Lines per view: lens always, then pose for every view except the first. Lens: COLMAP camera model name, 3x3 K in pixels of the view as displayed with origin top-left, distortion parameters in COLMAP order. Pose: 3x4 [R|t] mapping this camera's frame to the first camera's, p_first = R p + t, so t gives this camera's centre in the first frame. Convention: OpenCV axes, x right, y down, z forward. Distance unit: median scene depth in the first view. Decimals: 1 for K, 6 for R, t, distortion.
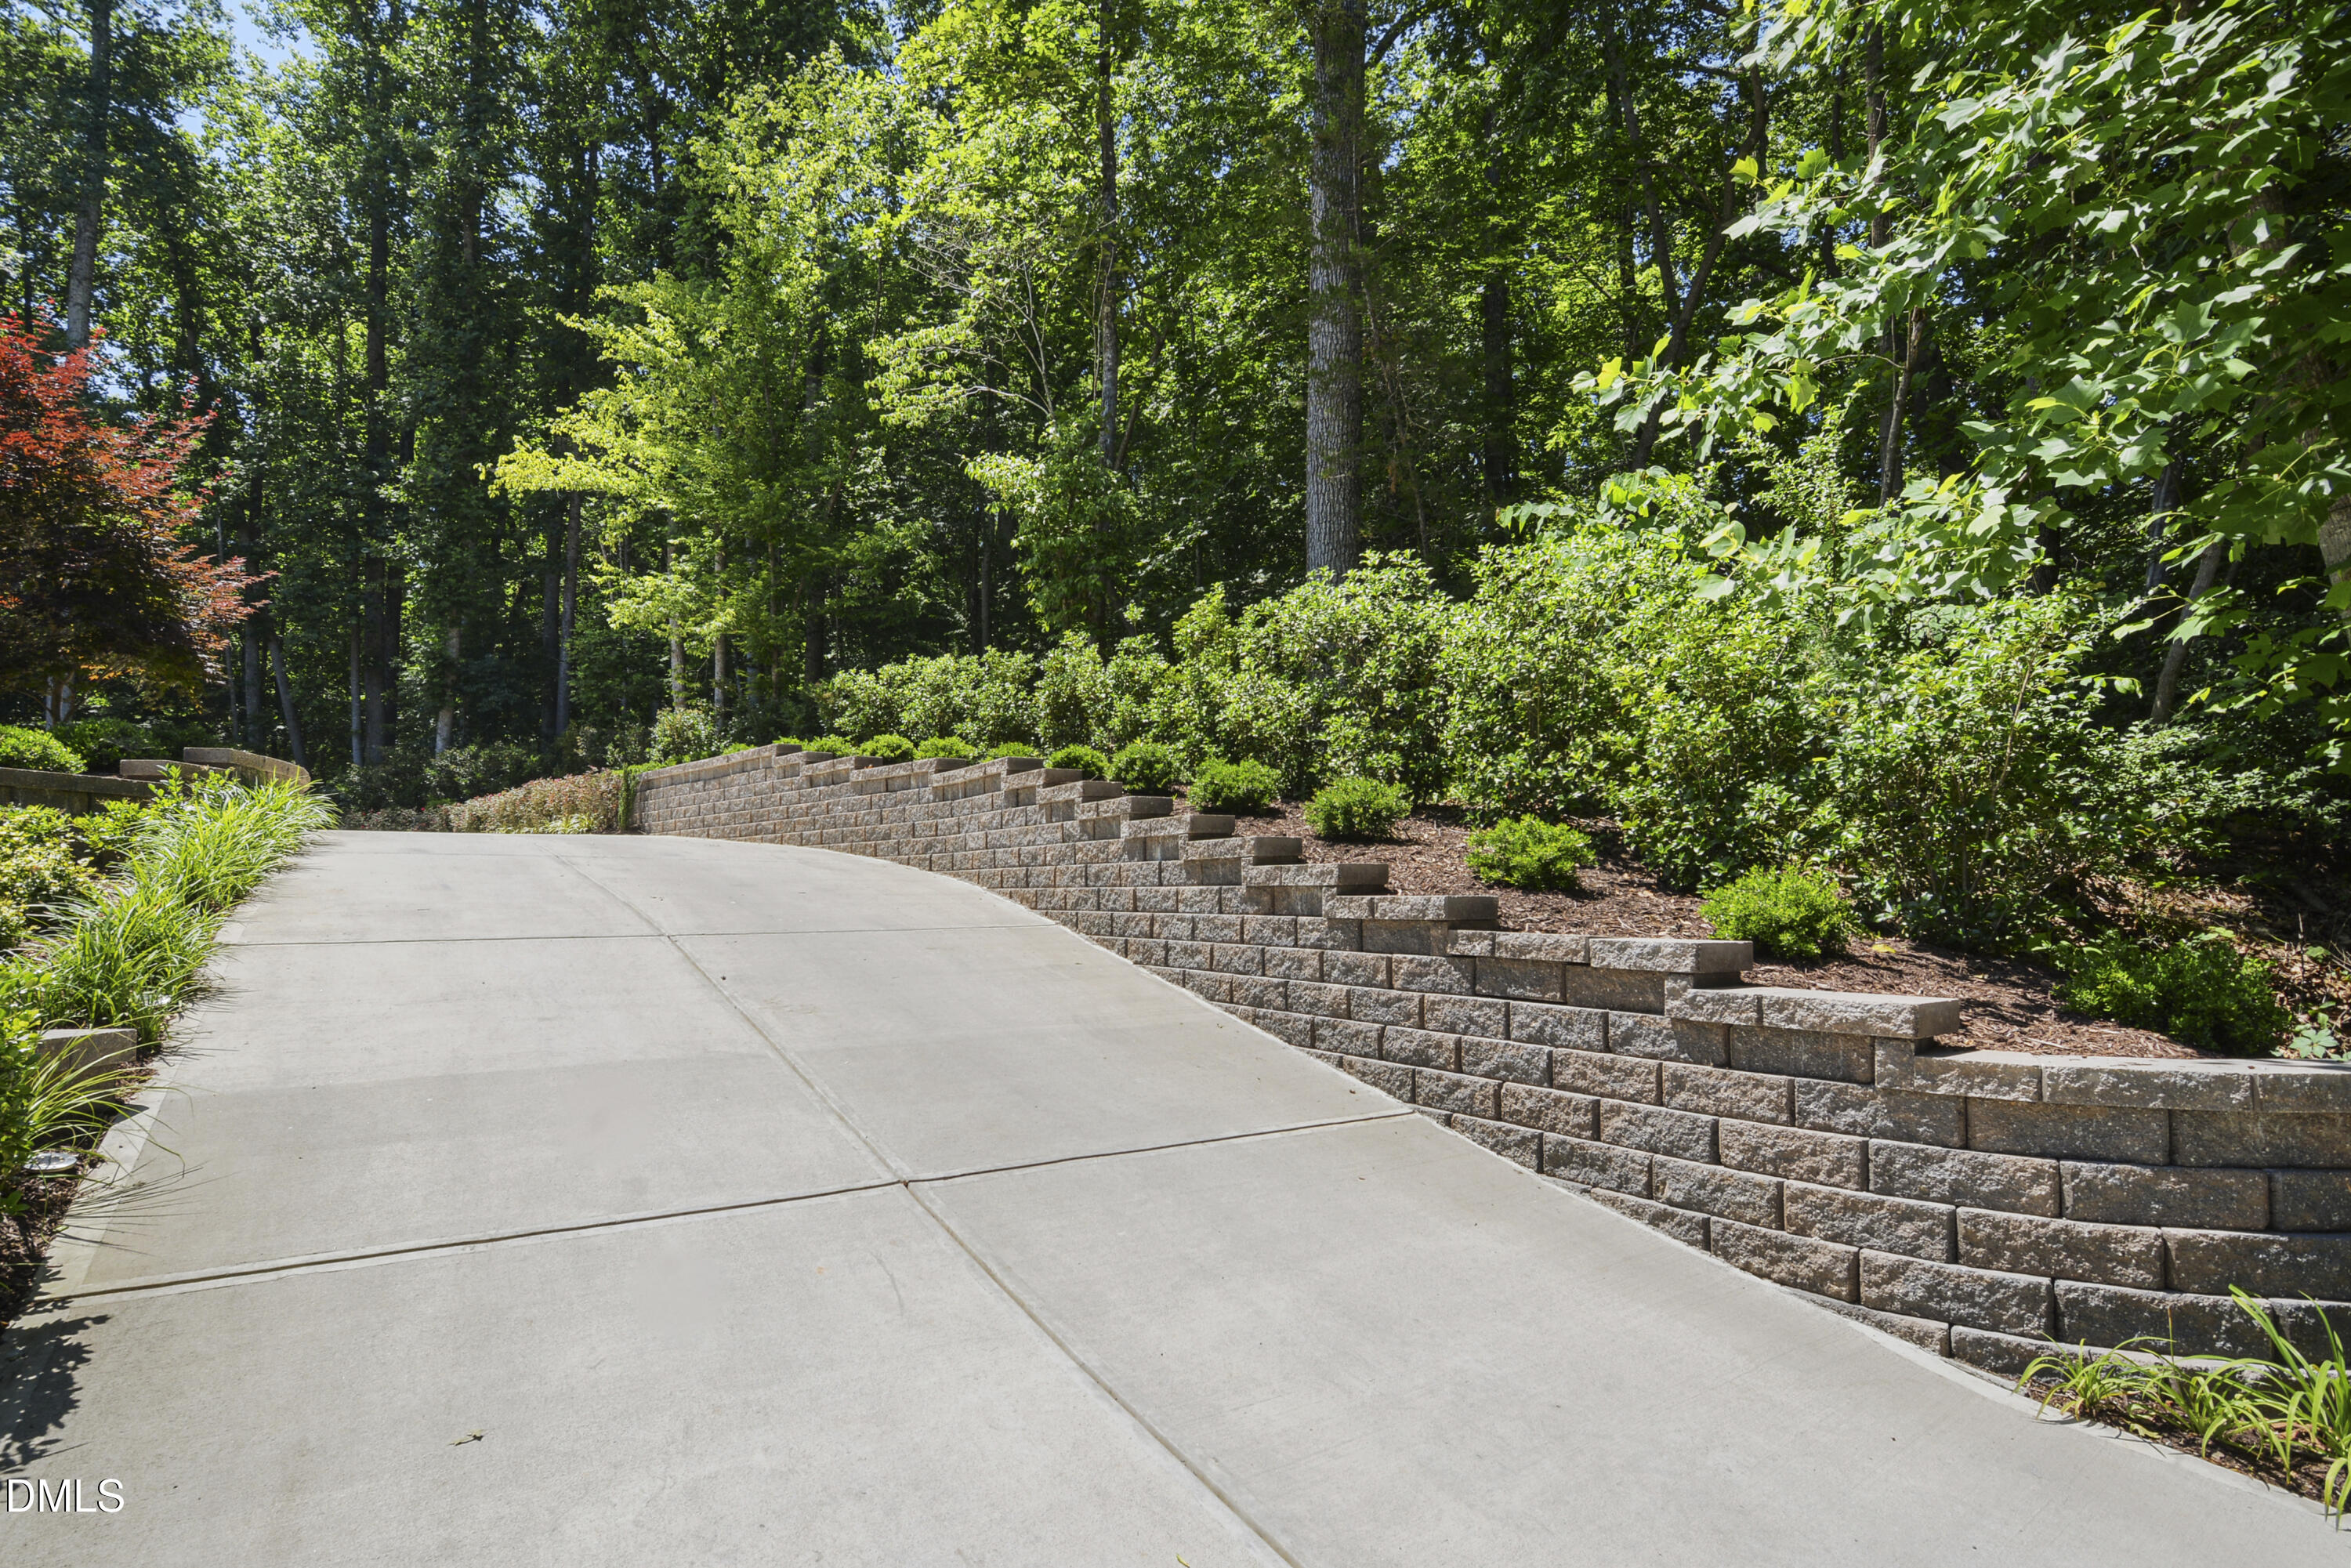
lens RADIAL K [[1197.6, 0, 1215.3], [0, 1197.6, 820.8], [0, 0, 1]] dist [-0.023686, 0.001124]
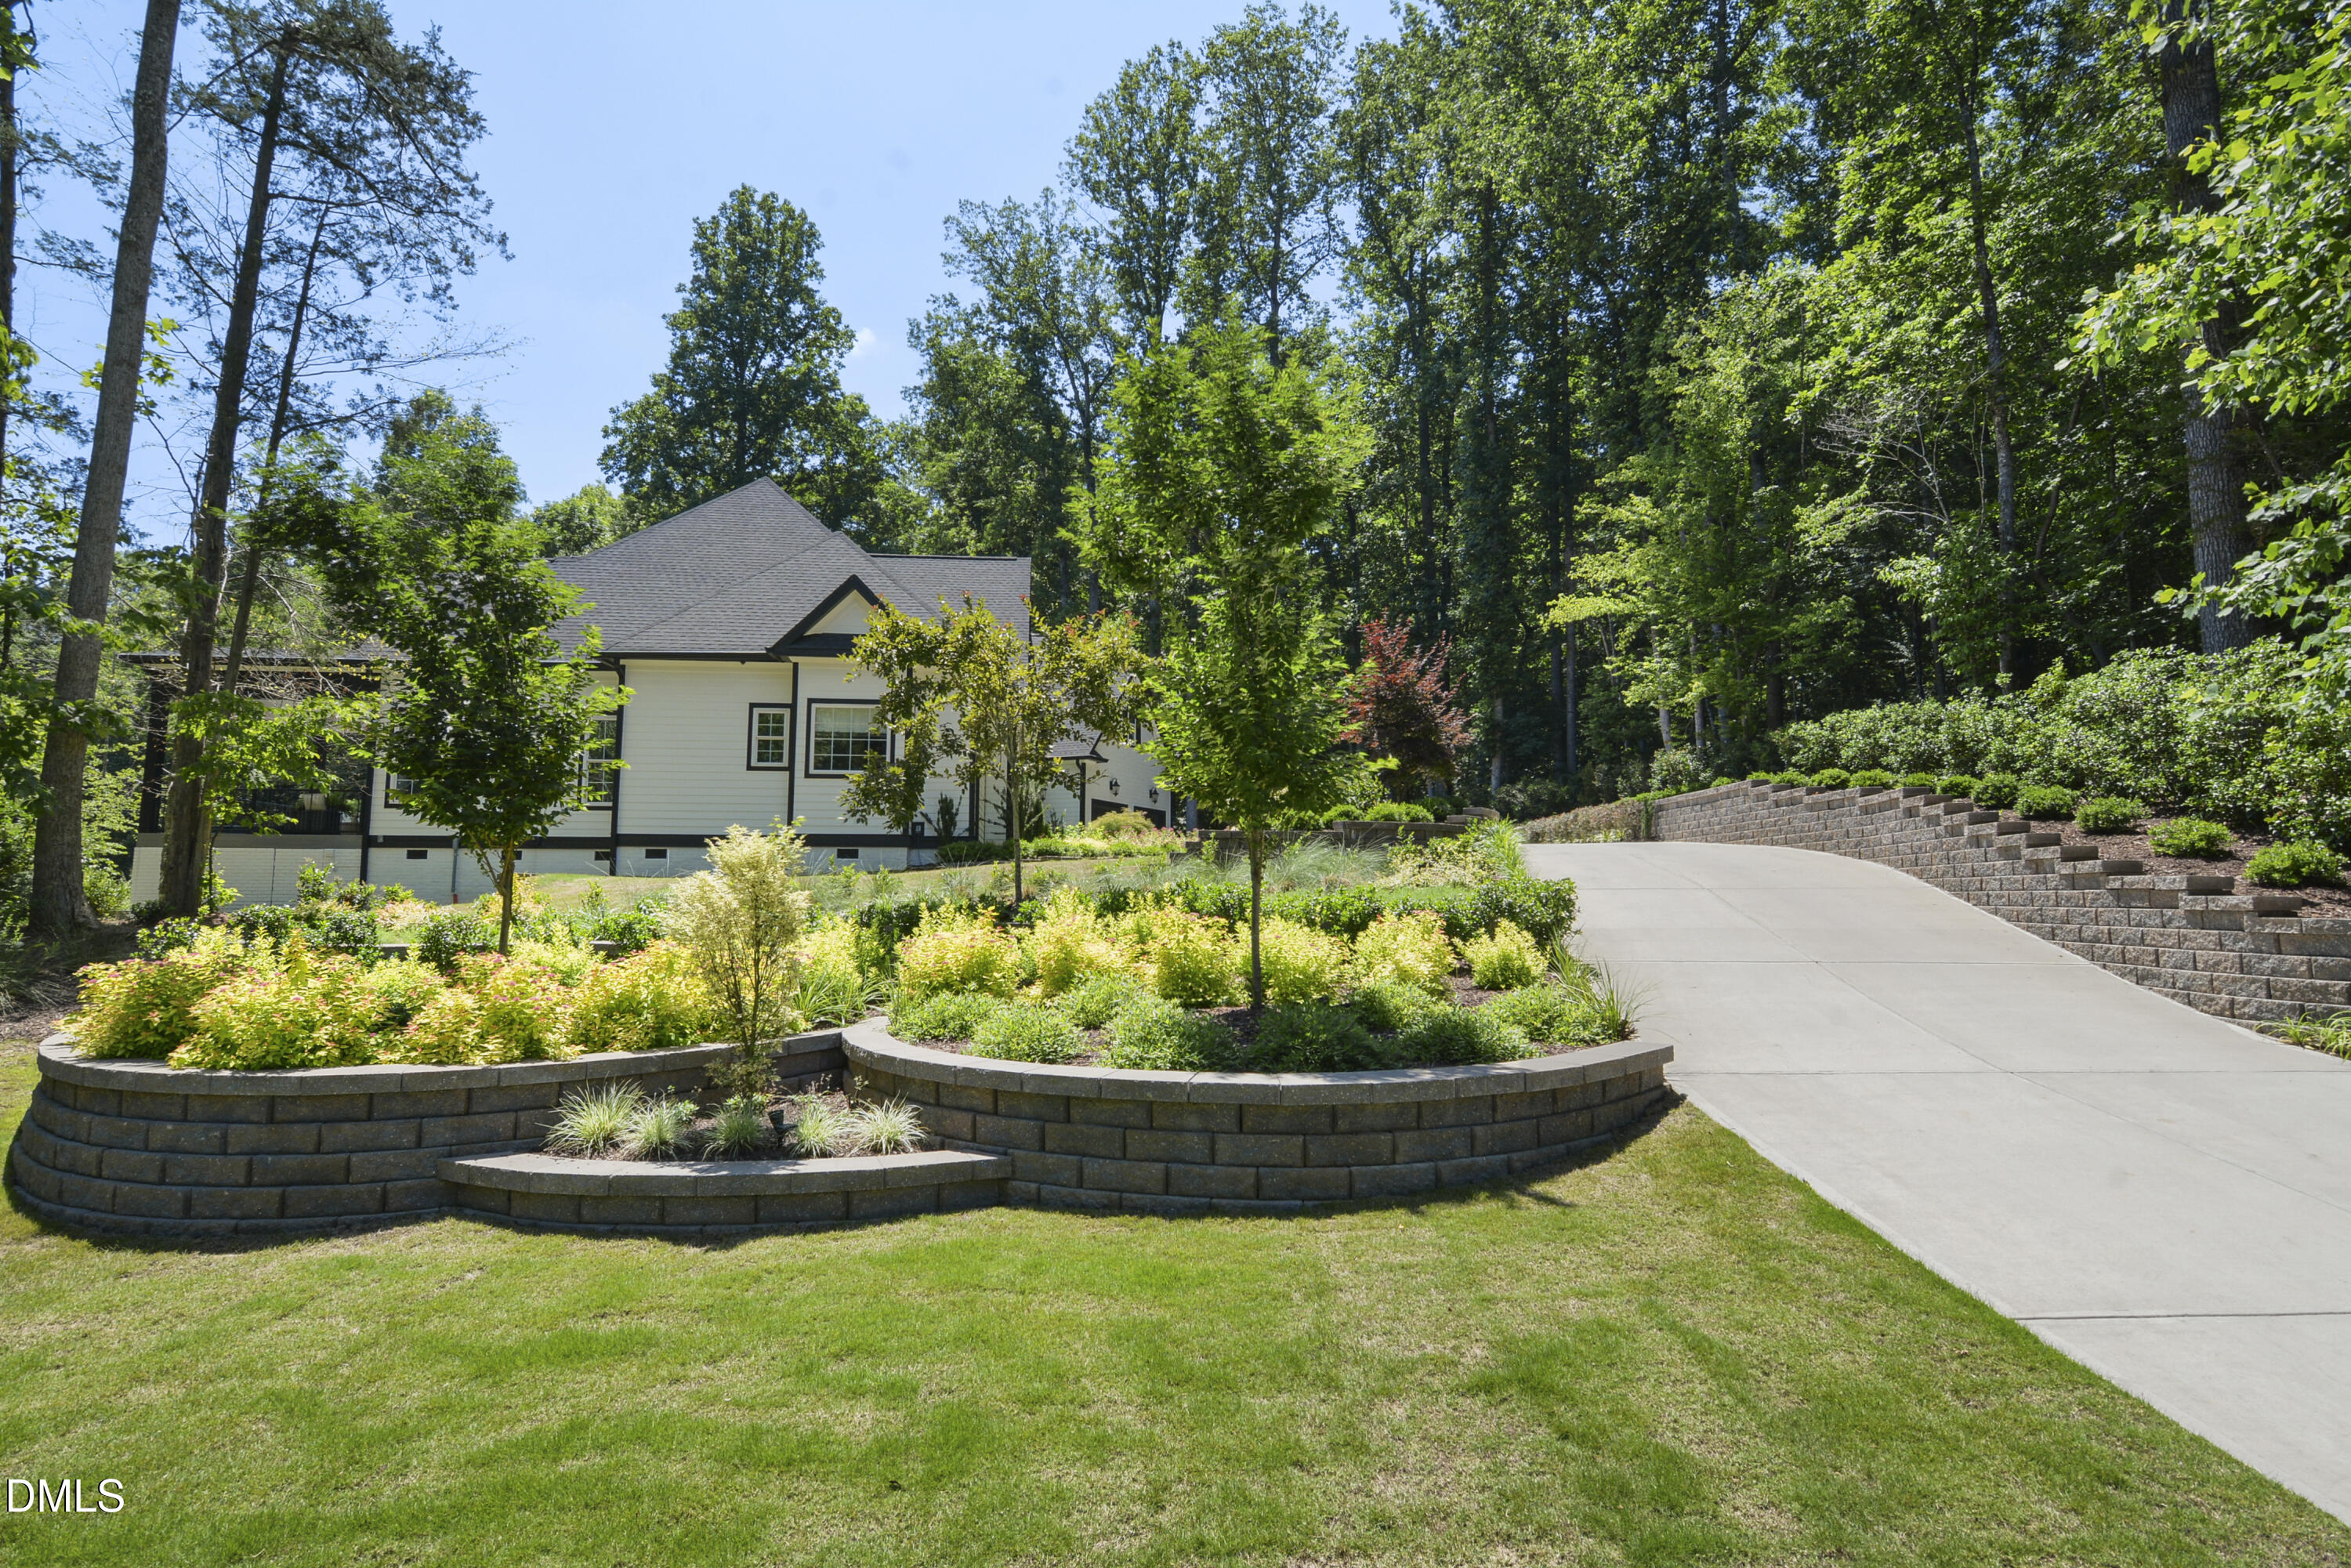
lens RADIAL K [[1219.5, 0, 1134.2], [0, 1219.5, 778.6], [0, 0, 1]] dist [-0.013770, -0.000313]
pose [[0.683684, -0.067638, -0.726637, 0.239314], [0.039896, 0.997671, -0.055329, -0.012097], [0.728687, 0.008837, 0.684790, -0.687165]]
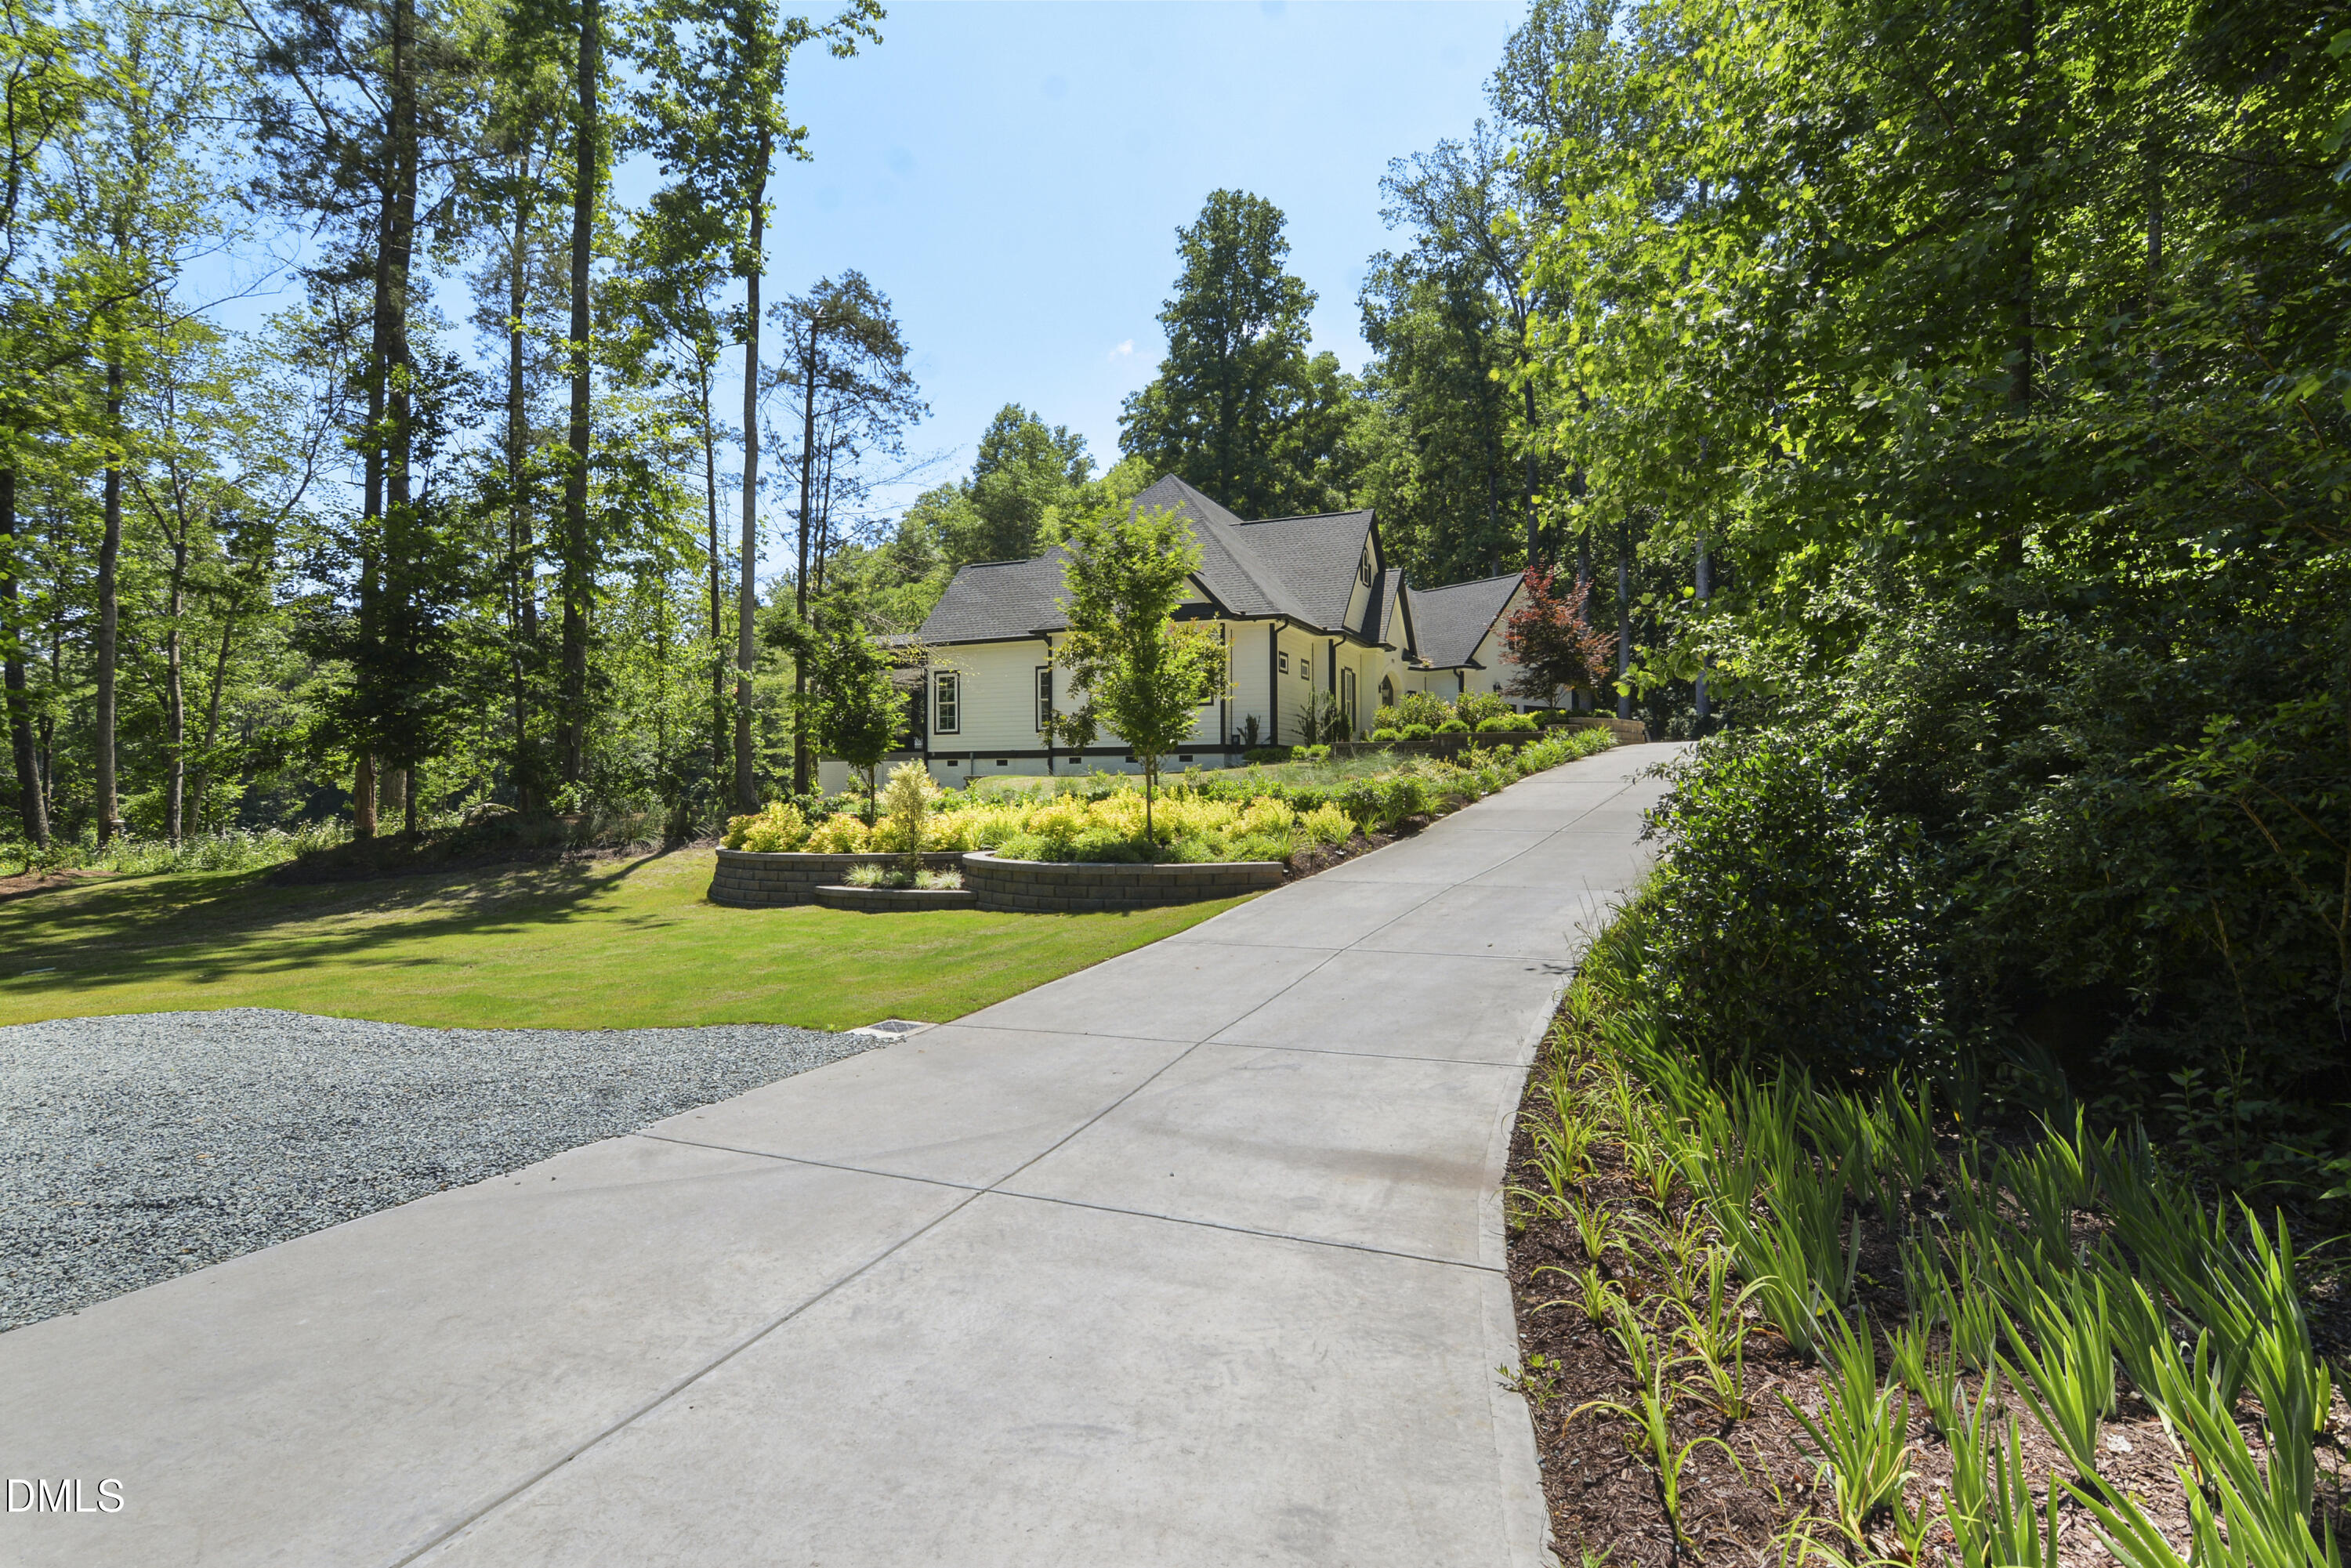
lens RADIAL K [[1219.5, 0, 1134.2], [0, 1219.5, 778.6], [0, 0, 1]] dist [-0.013770, -0.000313]
pose [[0.251362, -0.003488, -0.967887, 1.217635], [0.058558, 0.998216, 0.011610, -0.010015], [0.966120, -0.059596, 0.251118, -0.518664]]
